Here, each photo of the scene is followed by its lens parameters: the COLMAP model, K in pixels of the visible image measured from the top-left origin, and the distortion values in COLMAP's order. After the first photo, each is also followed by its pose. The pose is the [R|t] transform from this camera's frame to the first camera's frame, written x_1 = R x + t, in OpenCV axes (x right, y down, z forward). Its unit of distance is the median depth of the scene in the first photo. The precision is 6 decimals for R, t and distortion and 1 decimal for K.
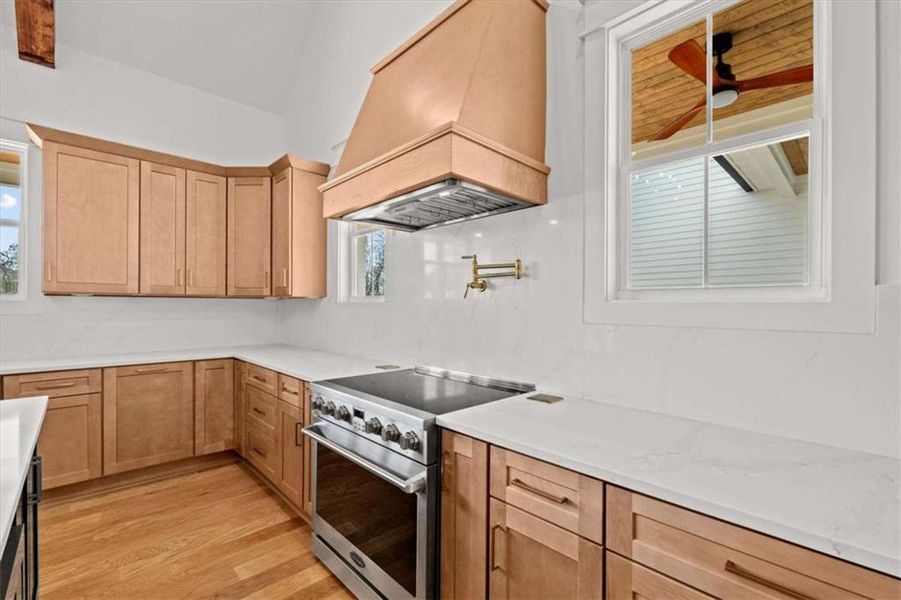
lens RADIAL K [[395.5, 0, 449.4], [0, 395.5, 303.9], [0, 0, 1]] dist [-0.000366, 0.000011]
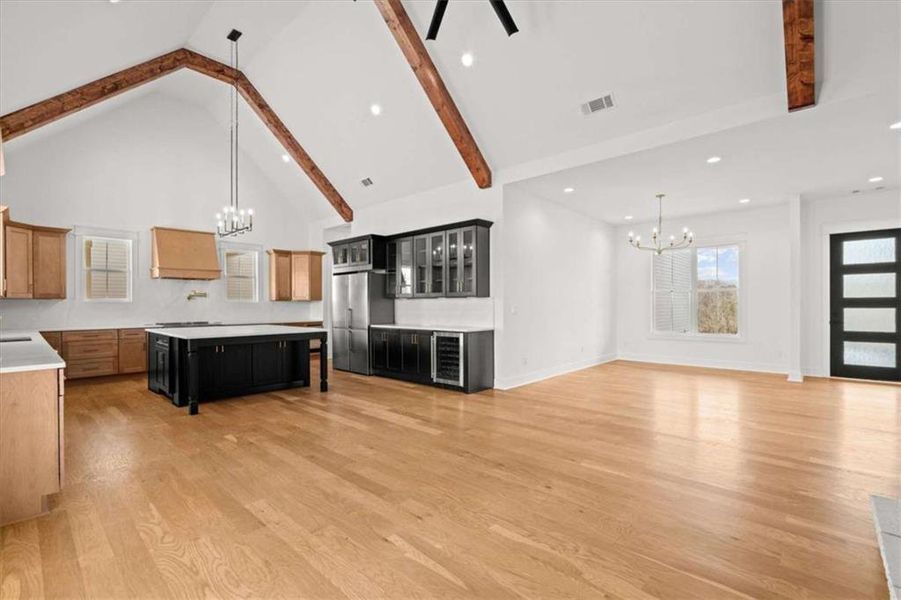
lens RADIAL K [[406.5, 0, 446.6], [0, 406.5, 304.2], [0, 0, 1]] dist [-0.000424, 0.000016]
pose [[-0.044823, -0.001108, 0.998994, -2.486640], [0.005397, 0.999985, 0.001351, 0.012115], [-0.998980, 0.005452, -0.044817, -0.802897]]
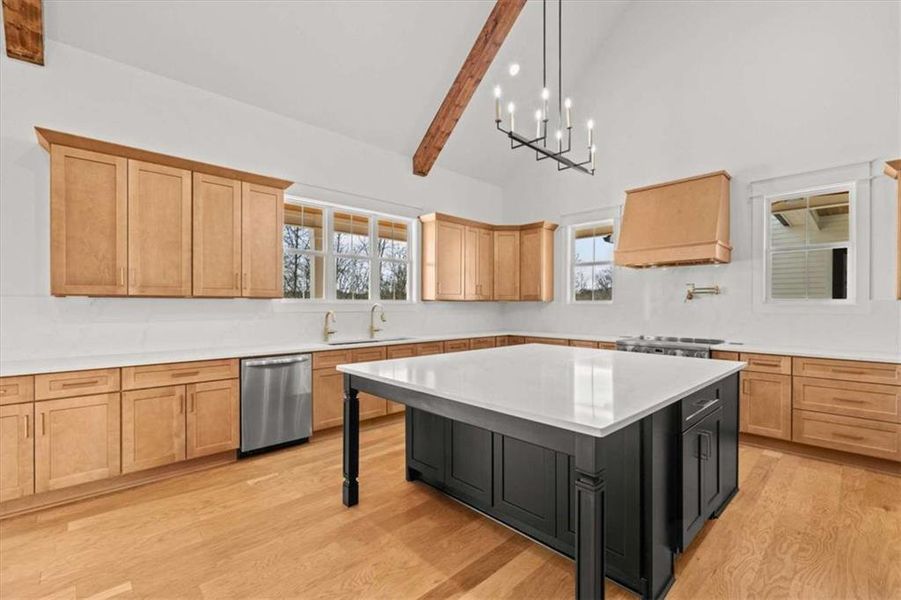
lens RADIAL K [[396.7, 0, 450.5], [0, 396.7, 303.7], [0, 0, 1]] dist [-0.010547, -0.000023]
pose [[0.999966, -0.000430, -0.008223, -0.790593], [0.000408, 0.999996, -0.002725, -0.002365], [0.008224, 0.002722, 0.999962, -0.764508]]
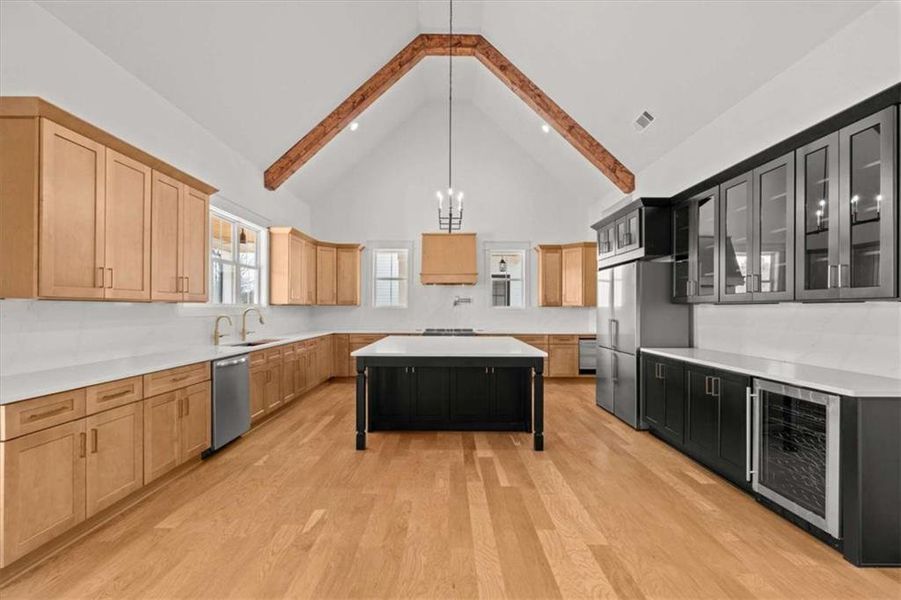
lens RADIAL K [[396.2, 0, 447.9], [0, 396.2, 306.5], [0, 0, 1]] dist [-0.001741, -0.000153]
pose [[0.697586, 0.003161, 0.716495, -1.646274], [-0.000344, 0.999992, -0.004077, -0.005646], [-0.716501, 0.002598, 0.697581, -0.944142]]
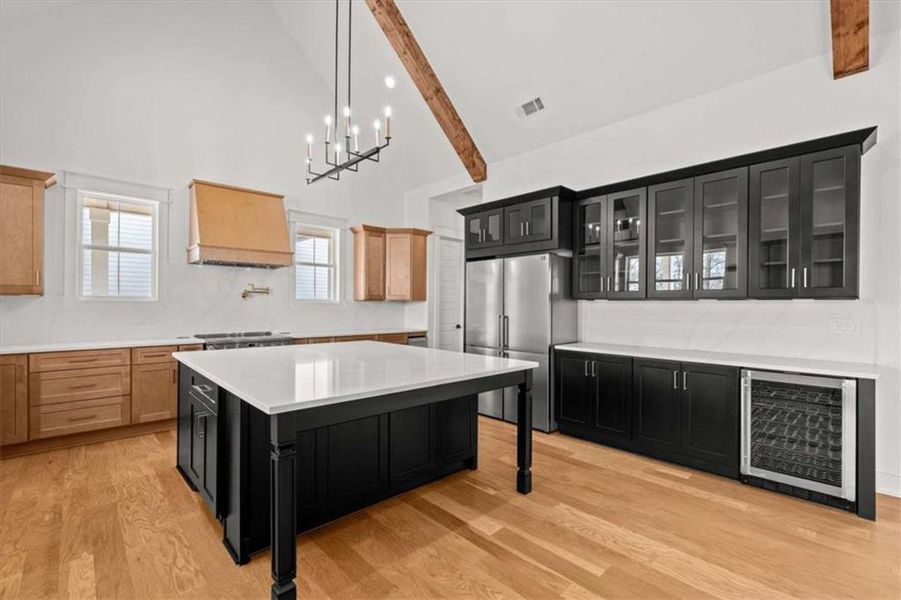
lens RADIAL K [[395.5, 0, 449.4], [0, 395.5, 303.9], [0, 0, 1]] dist [-0.000366, 0.000011]
pose [[0.012477, -0.001816, 0.999921, -1.501312], [-0.004780, 0.999987, 0.001876, -0.004208], [-0.999911, -0.004803, 0.012468, -0.180689]]
